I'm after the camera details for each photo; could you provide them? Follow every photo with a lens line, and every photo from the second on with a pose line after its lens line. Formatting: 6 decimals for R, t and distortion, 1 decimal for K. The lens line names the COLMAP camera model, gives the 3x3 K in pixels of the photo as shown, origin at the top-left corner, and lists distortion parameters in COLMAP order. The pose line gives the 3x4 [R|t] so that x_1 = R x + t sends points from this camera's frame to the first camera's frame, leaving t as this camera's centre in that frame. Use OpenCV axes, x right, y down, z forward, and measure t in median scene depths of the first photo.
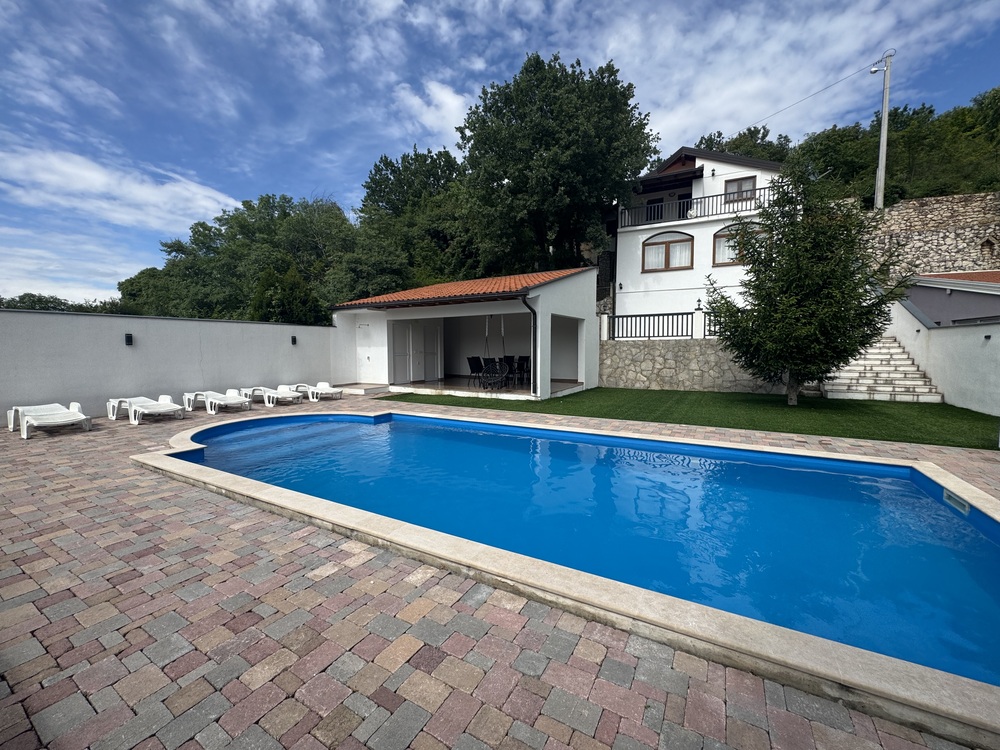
lens RADIAL K [[400.2, 0, 503.5], [0, 400.2, 375.3], [0, 0, 1]] dist [-0.001510, -0.000752]
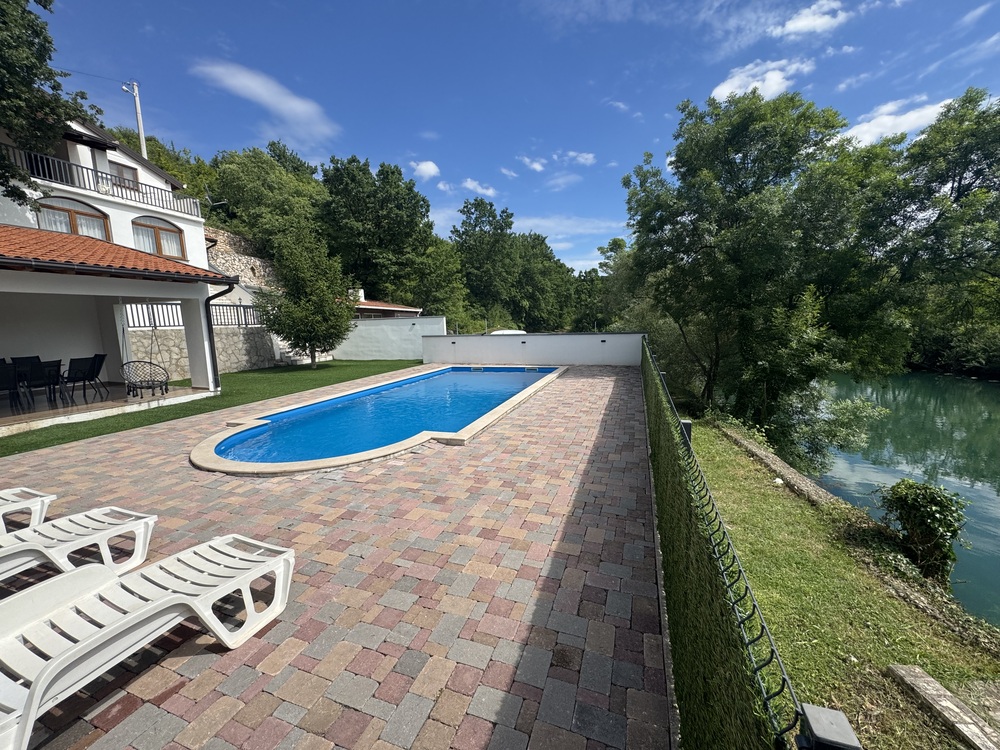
lens RADIAL K [[400.2, 0, 495.0], [0, 400.2, 376.7], [0, 0, 1]] dist [-0.001510, -0.000752]
pose [[-0.174371, -0.123104, 0.976955, -0.718751], [0.094222, 0.985516, 0.141000, -0.038131], [-0.980162, 0.116637, -0.160246, 0.390293]]
